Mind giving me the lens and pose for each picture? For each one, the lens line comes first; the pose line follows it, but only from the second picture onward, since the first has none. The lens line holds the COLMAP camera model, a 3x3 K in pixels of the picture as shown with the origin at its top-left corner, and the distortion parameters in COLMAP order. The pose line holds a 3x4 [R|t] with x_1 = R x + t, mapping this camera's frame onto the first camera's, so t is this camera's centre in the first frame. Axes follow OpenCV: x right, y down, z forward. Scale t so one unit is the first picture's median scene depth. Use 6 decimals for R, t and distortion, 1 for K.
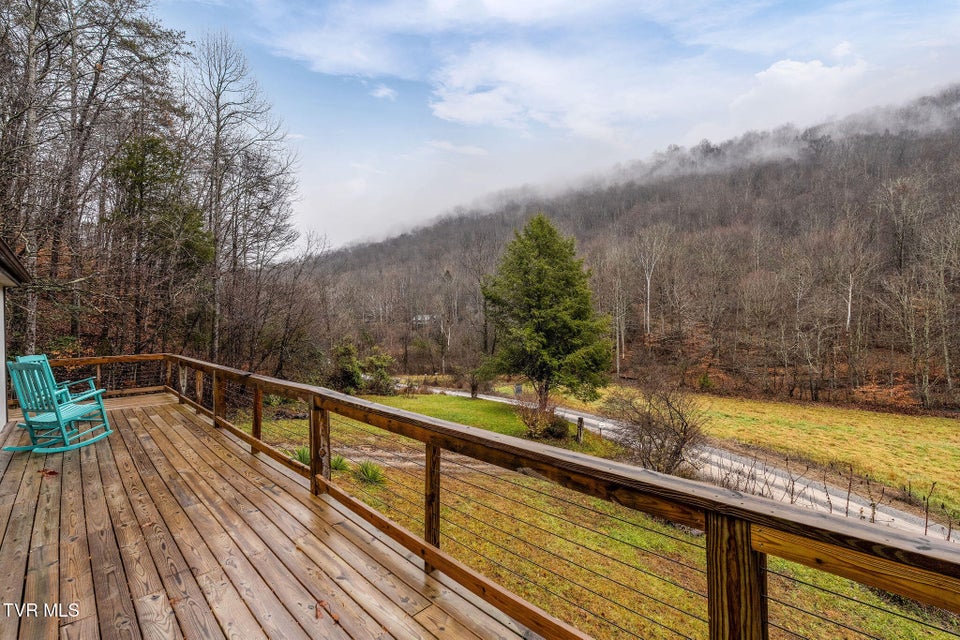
lens RADIAL K [[420.8, 0, 480.0], [0, 420.8, 320.0], [0, 0, 1]] dist [-0.000403, 0.000468]
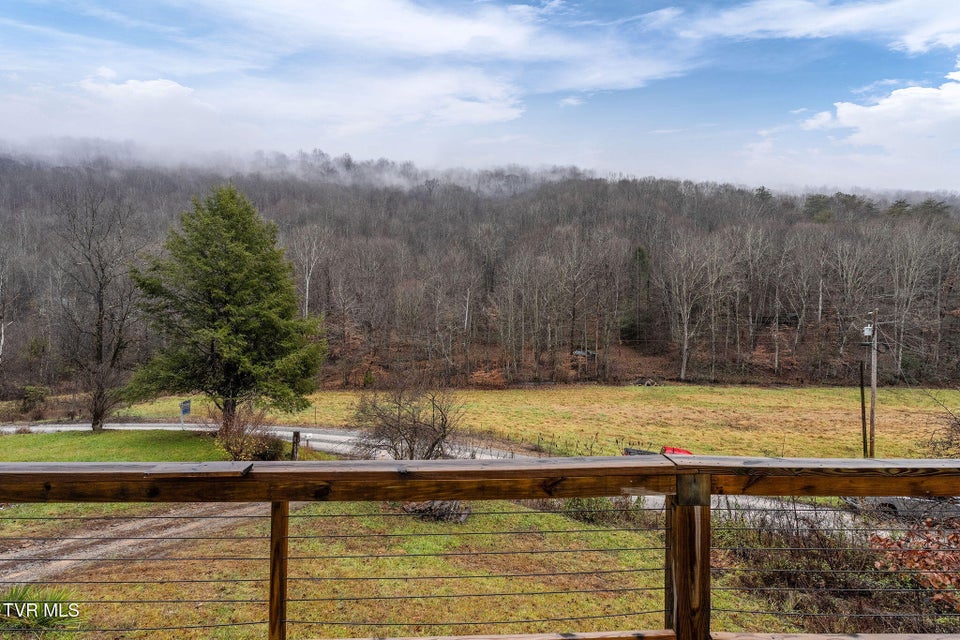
lens RADIAL K [[420.8, 0, 480.0], [0, 420.8, 320.0], [0, 0, 1]] dist [-0.000403, 0.000468]
pose [[0.688013, 0.017125, 0.725496, -0.085151], [-0.017006, 0.999827, -0.007473, 0.000427], [-0.725499, -0.007196, 0.688186, 0.078998]]
